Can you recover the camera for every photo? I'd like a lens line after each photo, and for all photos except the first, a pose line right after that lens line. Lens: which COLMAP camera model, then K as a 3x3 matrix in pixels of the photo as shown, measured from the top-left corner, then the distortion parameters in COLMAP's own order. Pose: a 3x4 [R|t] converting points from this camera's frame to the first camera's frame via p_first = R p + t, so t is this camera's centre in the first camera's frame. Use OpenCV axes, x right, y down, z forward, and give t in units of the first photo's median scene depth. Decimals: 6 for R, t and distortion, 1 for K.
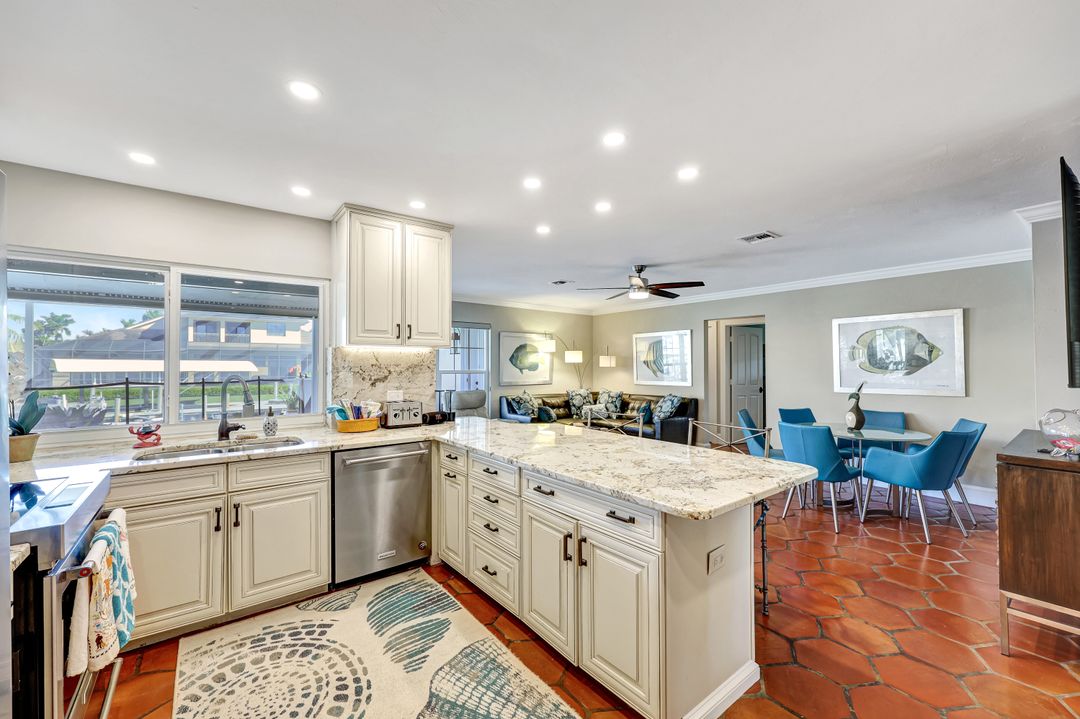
lens RADIAL K [[438.4, 0, 539.2], [0, 438.4, 360.2], [0, 0, 1]] dist [0.003006, -0.000259]
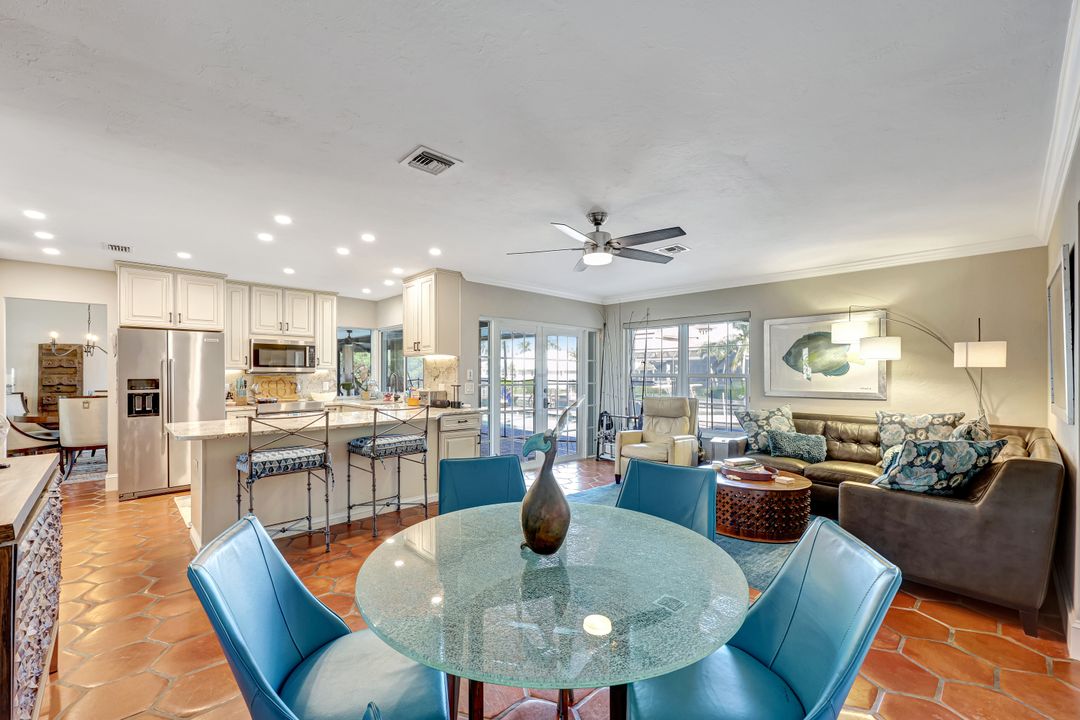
lens RADIAL K [[438.4, 0, 543.1], [0, 438.4, 372.0], [0, 0, 1]] dist [0.003006, -0.000259]
pose [[0.093419, -0.003632, -0.995620, 1.353701], [0.012114, 0.999923, -0.002511, 0.038865], [0.995553, -0.011826, 0.093456, 1.317851]]
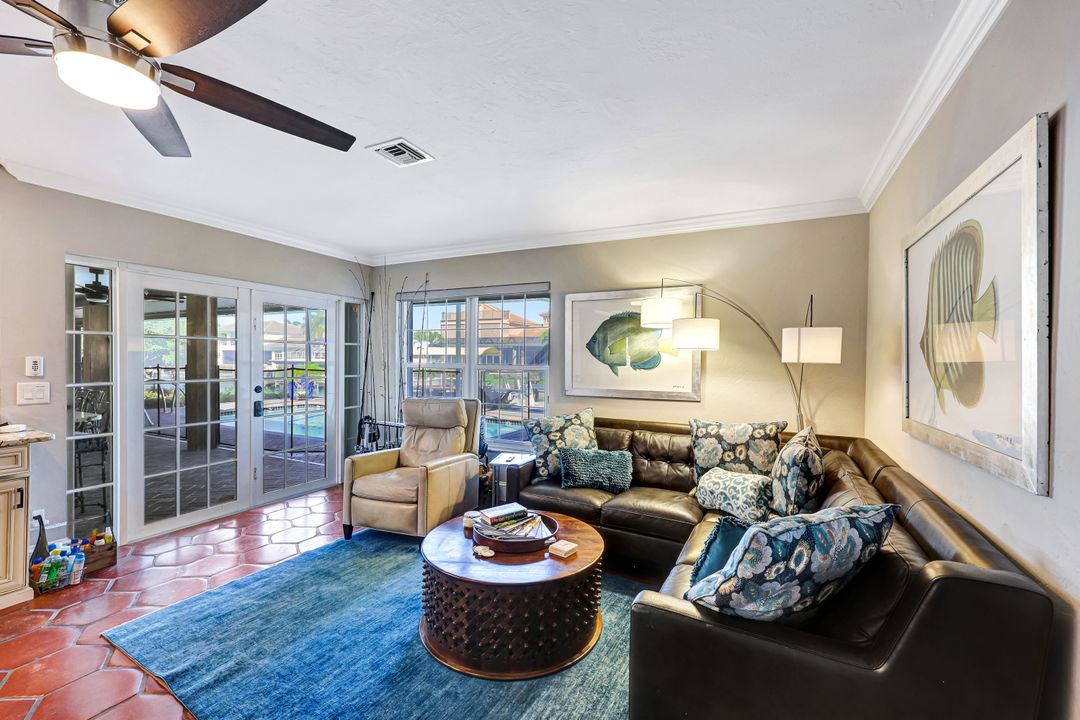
lens RADIAL K [[438.4, 0, 543.4], [0, 438.4, 361.2], [0, 0, 1]] dist [0.003006, -0.000259]
pose [[0.416578, 0.008183, -0.909063, 0.895194], [0.001541, 0.999952, 0.009707, 0.026000], [0.909099, -0.005444, 0.416545, 1.723527]]
